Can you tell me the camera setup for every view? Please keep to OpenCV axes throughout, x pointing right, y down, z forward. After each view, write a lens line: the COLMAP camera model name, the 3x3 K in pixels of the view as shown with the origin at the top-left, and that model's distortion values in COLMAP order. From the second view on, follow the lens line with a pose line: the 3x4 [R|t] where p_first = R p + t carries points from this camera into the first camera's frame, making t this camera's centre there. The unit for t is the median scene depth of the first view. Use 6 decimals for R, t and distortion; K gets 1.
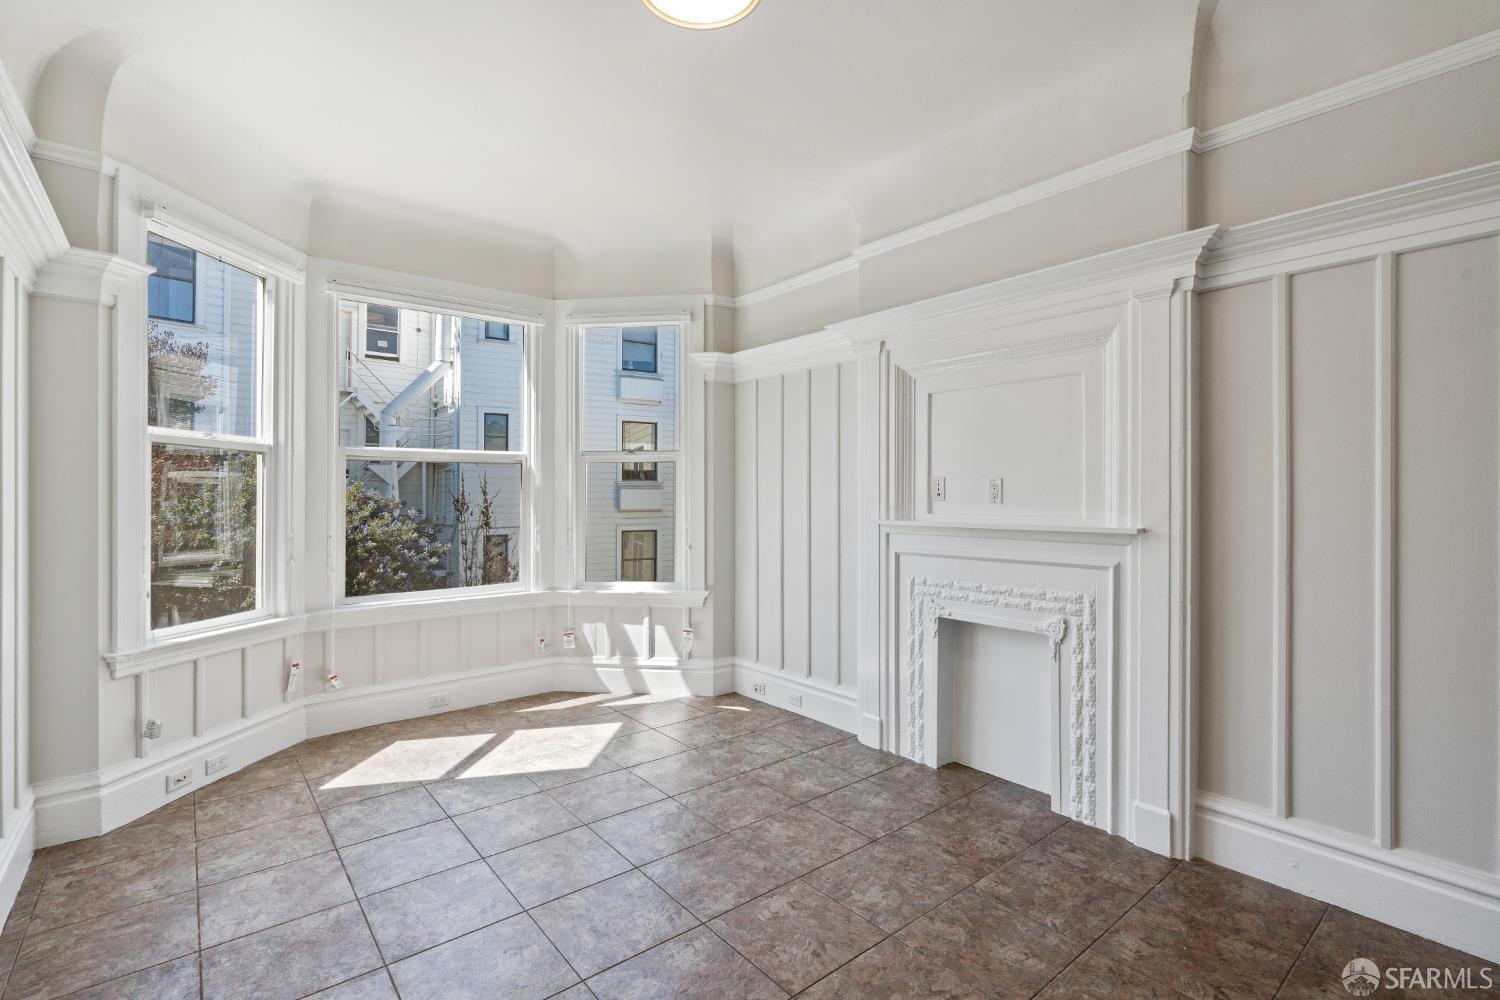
lens RADIAL K [[688.8, 0, 751.3], [0, 688.8, 489.0], [0, 0, 1]] dist [-0.004970, -0.000130]
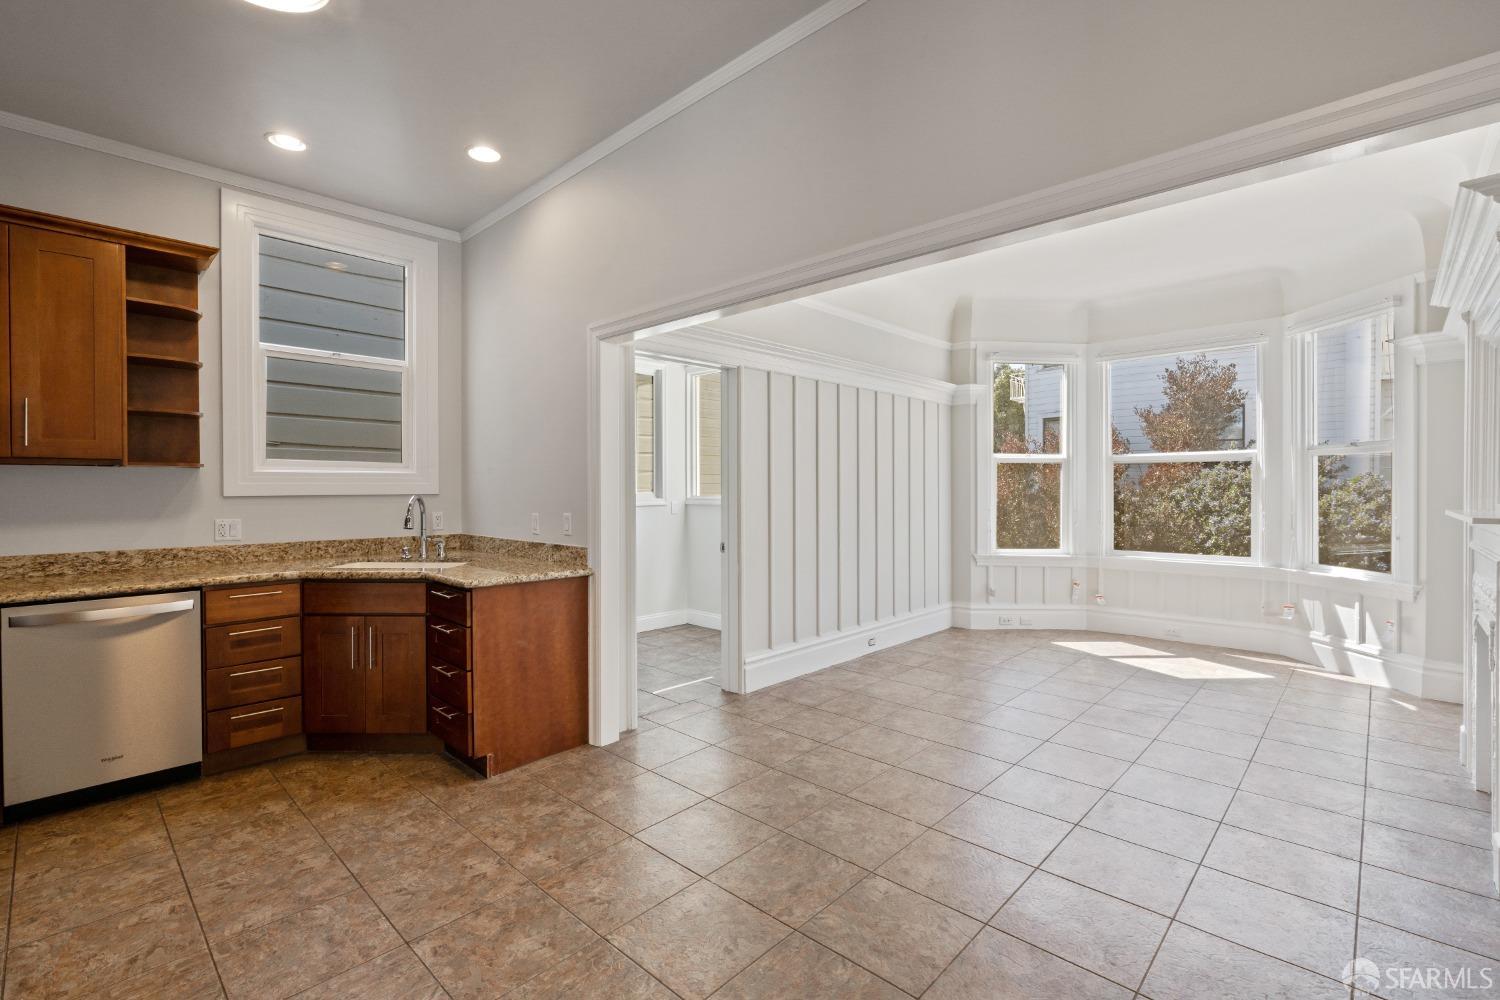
lens RADIAL K [[675.7, 0, 749.8], [0, 675.7, 494.2], [0, 0, 1]] dist [-0.002293, 0.000320]
pose [[0.131309, 0.008330, -0.991307, 0.895759], [0.009690, 0.999906, 0.009686, 0.004659], [0.991294, -0.010878, 0.131216, -0.042047]]
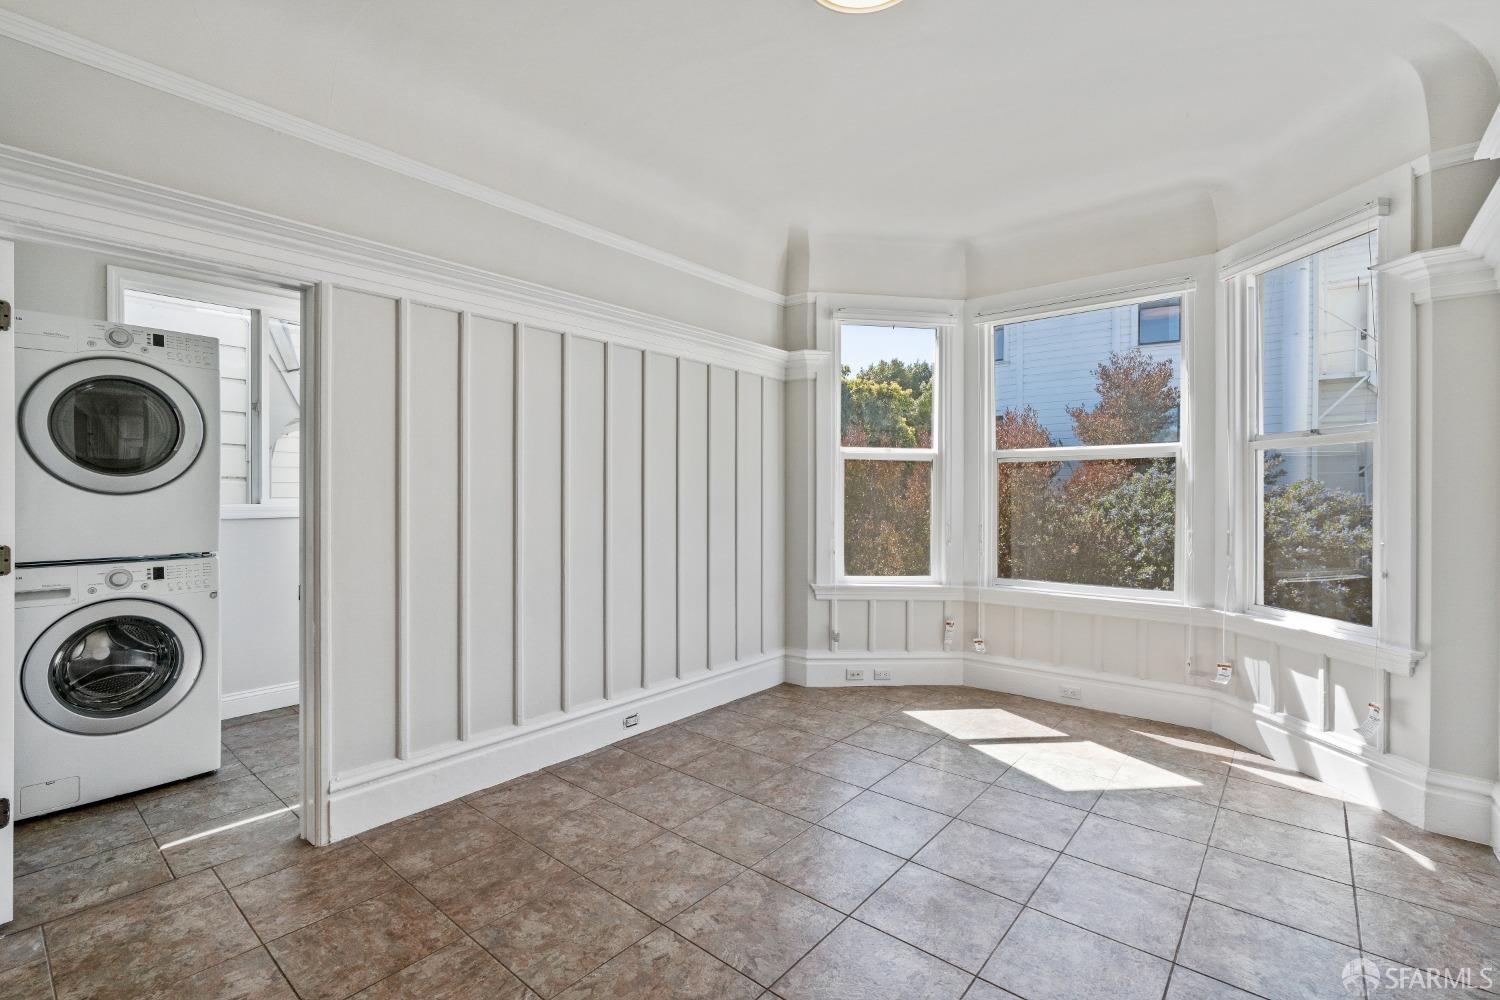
lens RADIAL K [[675.7, 0, 749.8], [0, 675.7, 494.2], [0, 0, 1]] dist [-0.002293, 0.000320]
pose [[0.189210, 0.004251, -0.981928, 0.492701], [0.004059, 0.999979, 0.005111, 0.006054], [0.981928, -0.004953, 0.189188, 0.382517]]
